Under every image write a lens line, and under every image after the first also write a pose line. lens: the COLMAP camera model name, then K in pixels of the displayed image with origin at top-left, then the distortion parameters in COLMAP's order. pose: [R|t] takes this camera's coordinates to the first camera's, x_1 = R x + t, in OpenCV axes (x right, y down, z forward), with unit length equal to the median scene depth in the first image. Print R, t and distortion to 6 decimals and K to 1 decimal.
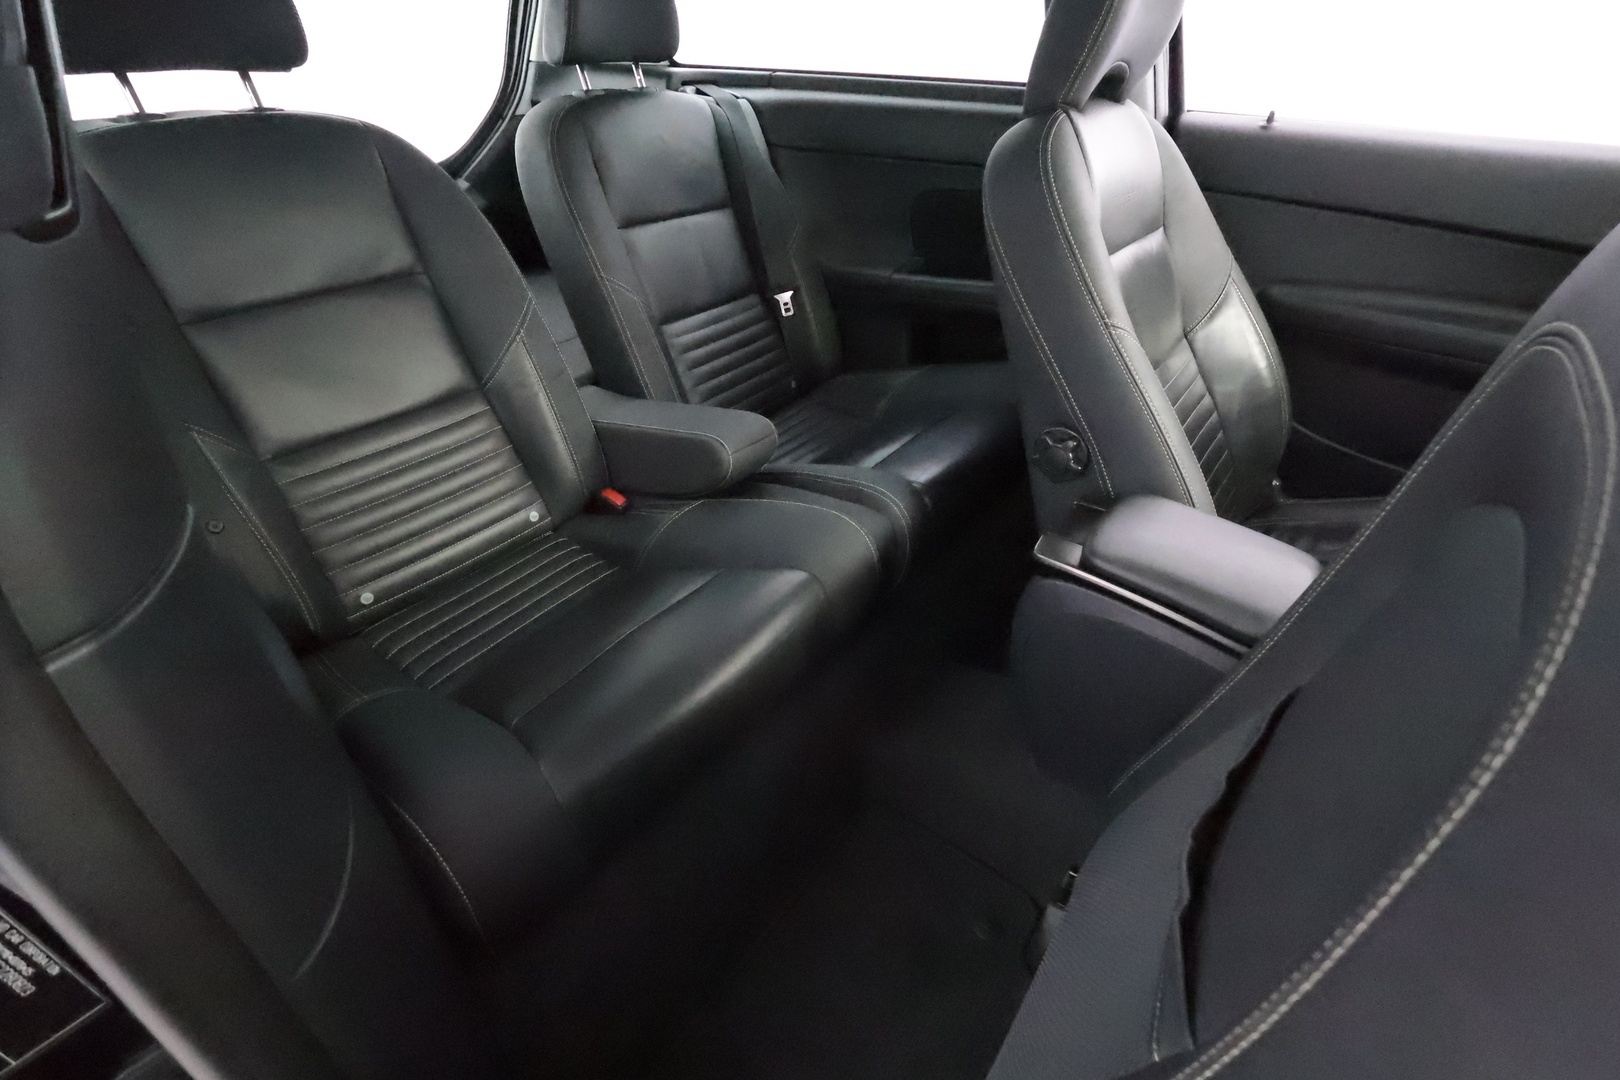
lens RADIAL K [[756.0, 0, 800.1], [0, 756.0, 538.4], [0, 0, 1]] dist [-0.001578, 0.000227]
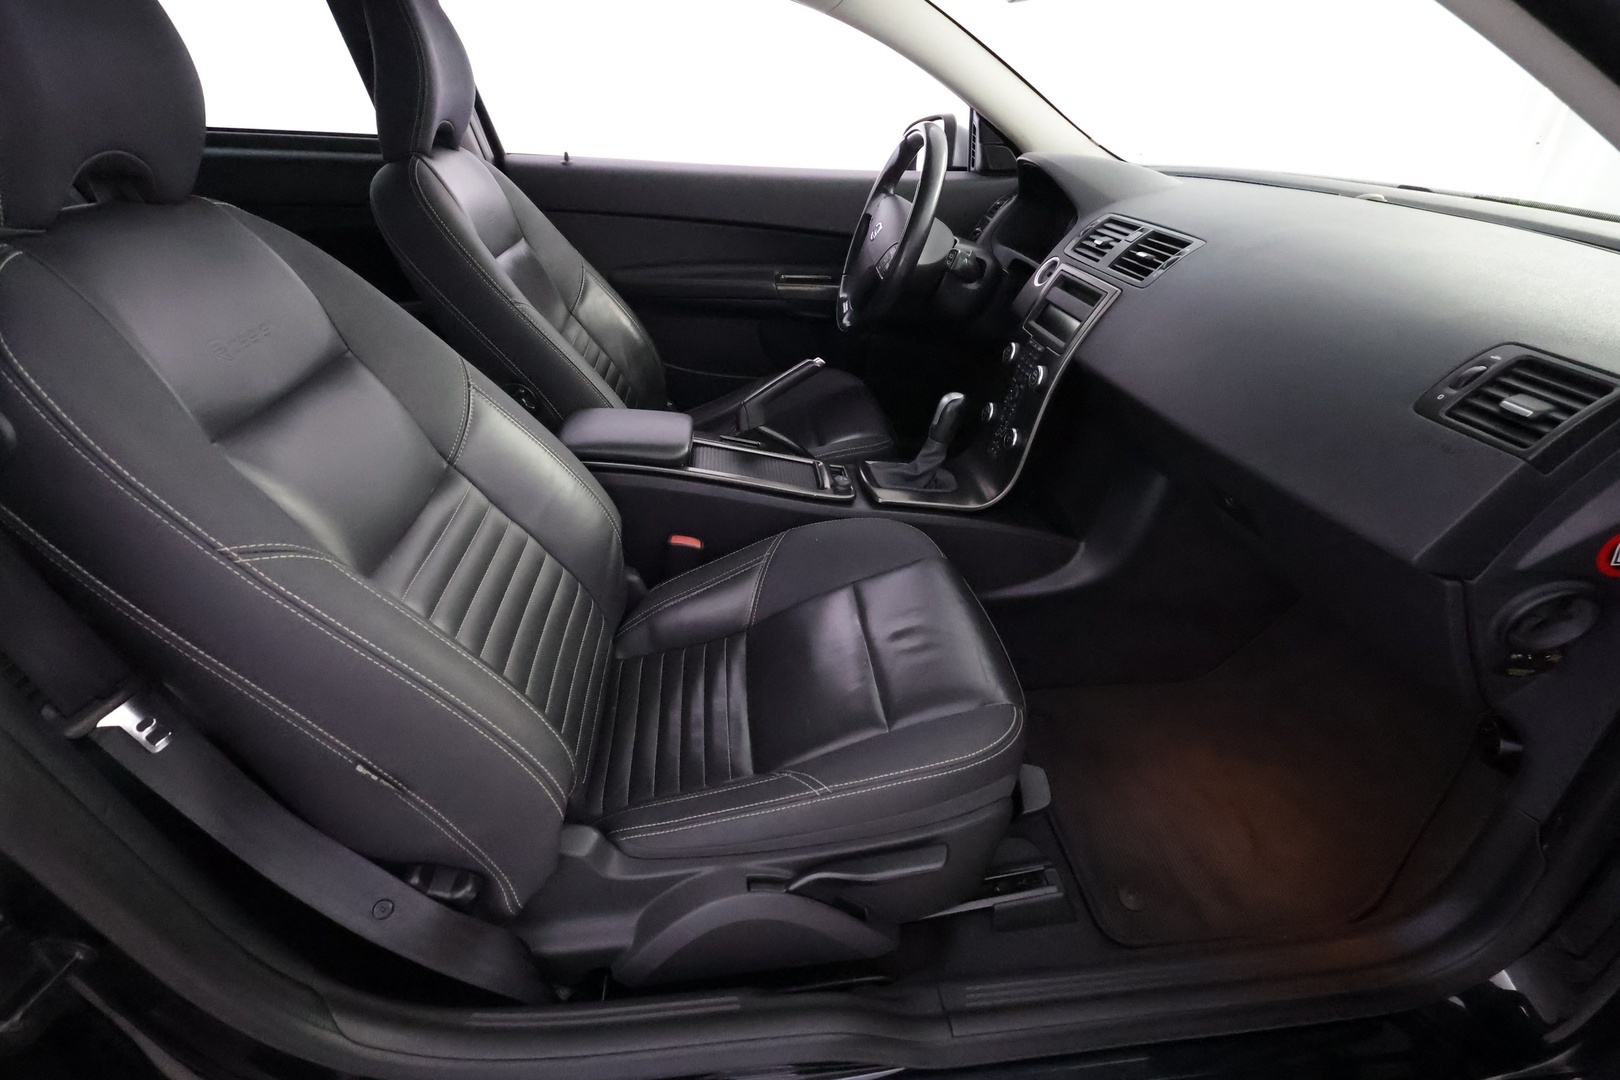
lens RADIAL K [[756.9, 0, 810.0], [0, 756.9, 540.0], [0, 0, 1]] dist [0.001815, -0.000167]
pose [[0.727013, -0.334953, 0.599381, -0.149382], [0.360871, 0.929051, 0.081468, 0.174588], [-0.584143, 0.157071, 0.796307, -0.311317]]
